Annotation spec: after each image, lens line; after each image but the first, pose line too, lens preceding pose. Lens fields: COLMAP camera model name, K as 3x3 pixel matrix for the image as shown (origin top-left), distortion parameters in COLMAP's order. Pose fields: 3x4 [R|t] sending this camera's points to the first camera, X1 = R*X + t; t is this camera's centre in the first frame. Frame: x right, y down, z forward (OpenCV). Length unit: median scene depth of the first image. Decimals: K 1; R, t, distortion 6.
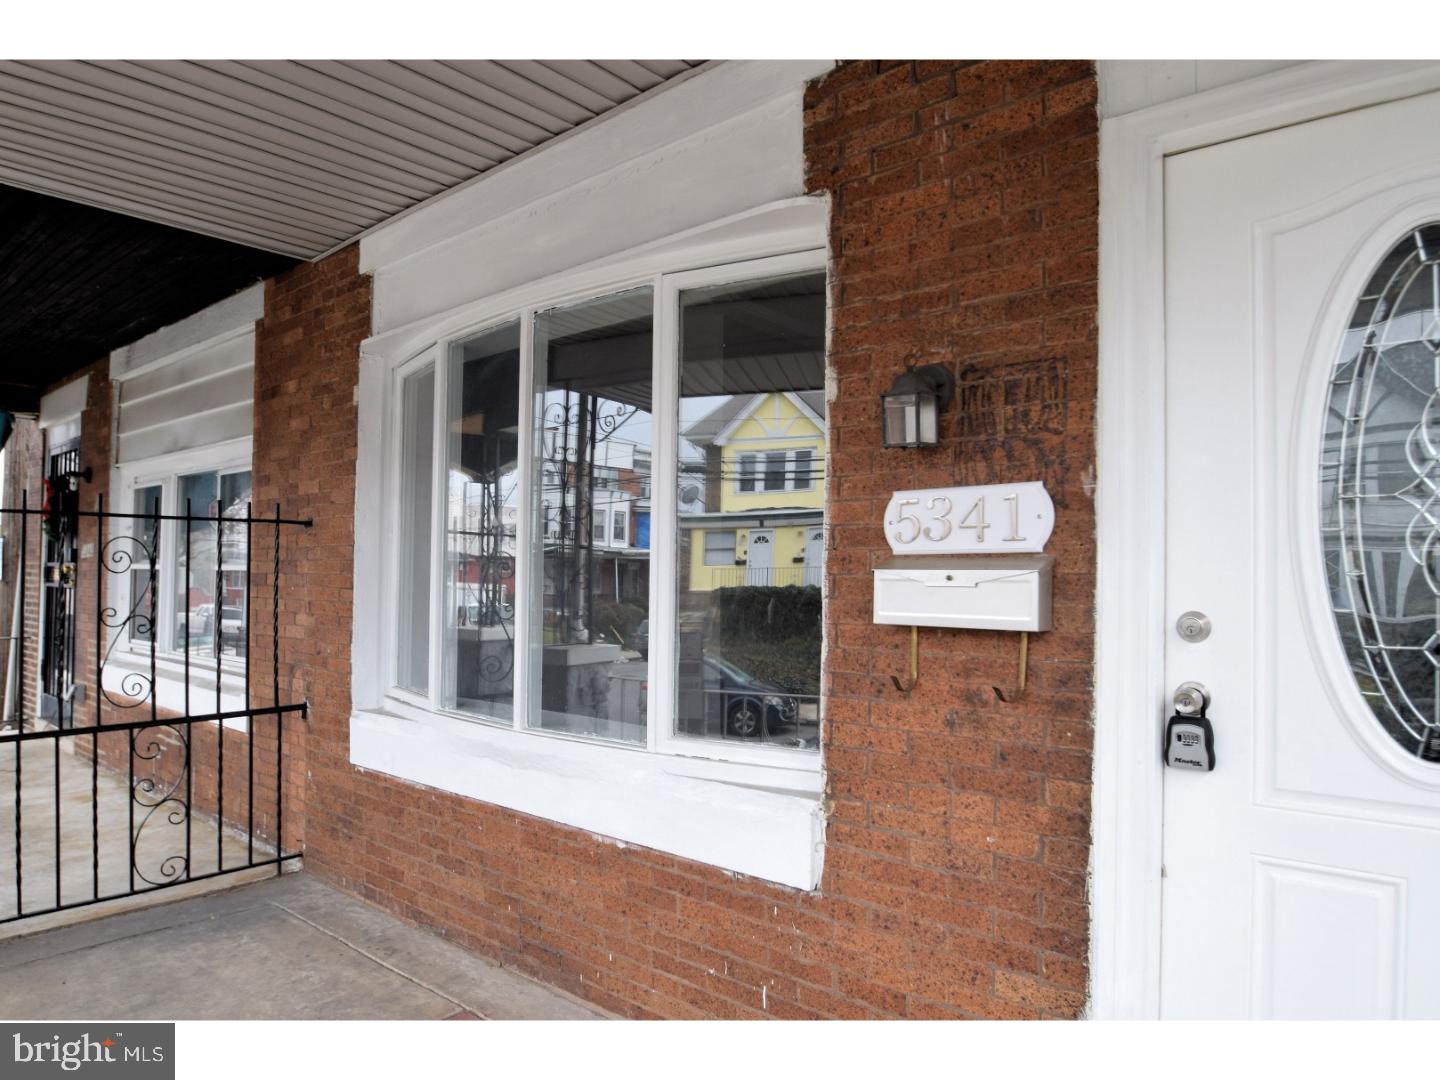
lens RADIAL K [[884.1, 0, 719.8], [0, 884.1, 543.0], [0, 0, 1]] dist [-0.030477, -0.001893]
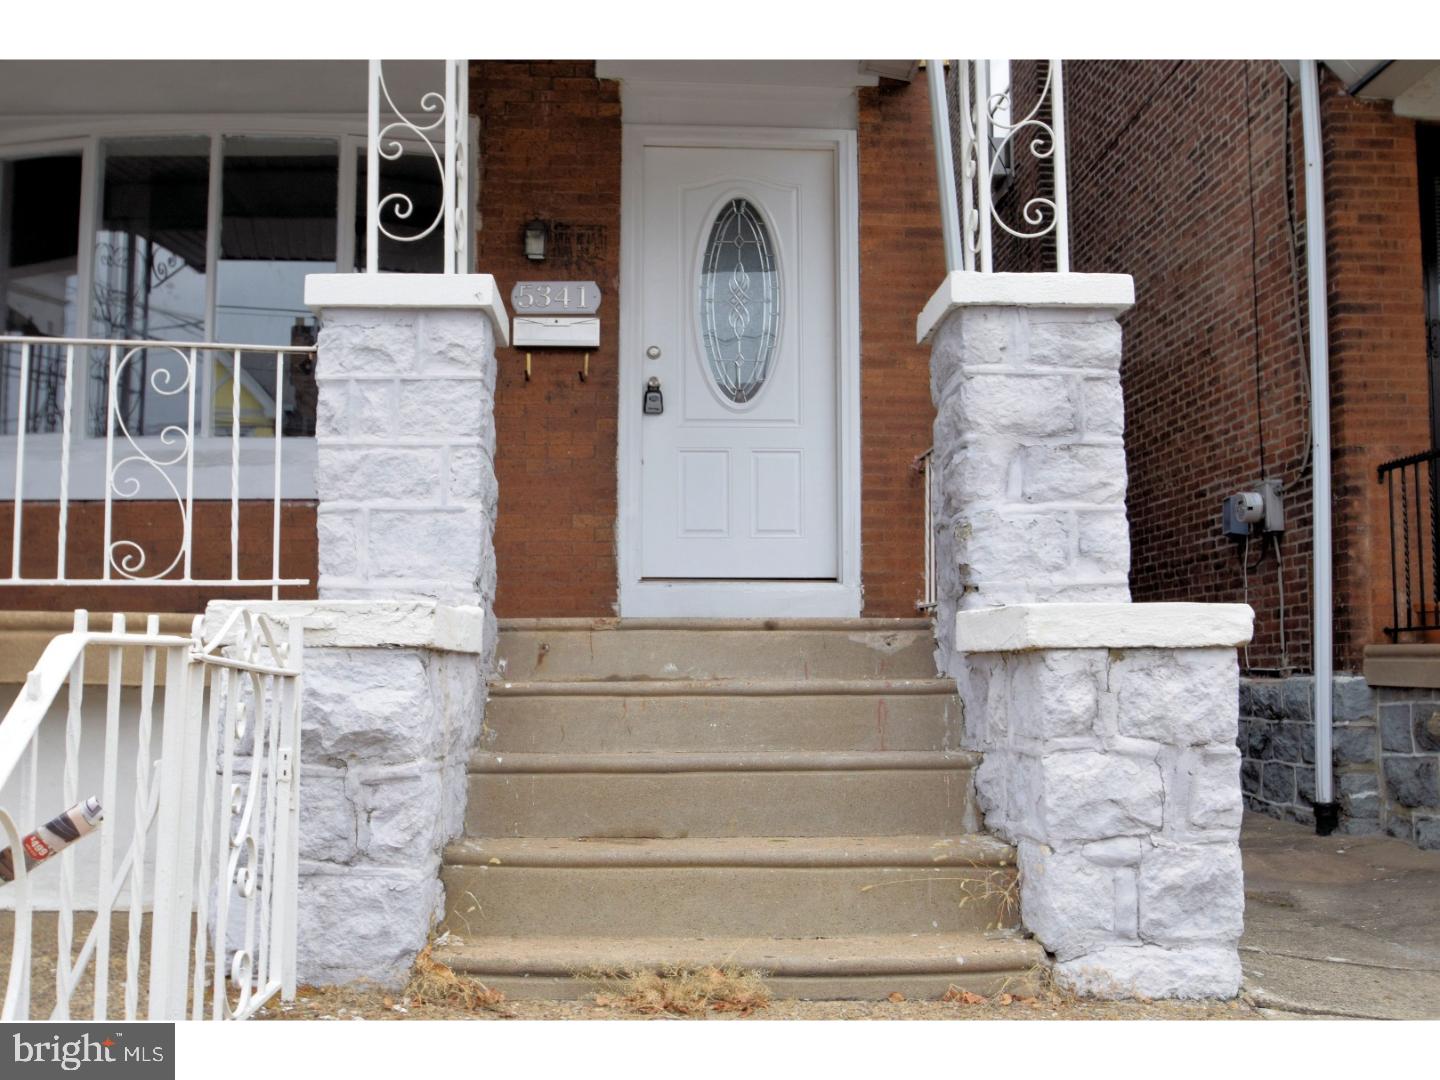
lens RADIAL K [[1504.6, 0, 719.4], [0, 1504.6, 538.9], [0, 0, 1]] dist [0.025363, 0.000000]
pose [[0.711532, 0.055588, 0.700451, -1.975507], [0.003288, 0.996591, -0.082430, 0.868879], [-0.702646, 0.060955, 0.708924, -1.794528]]
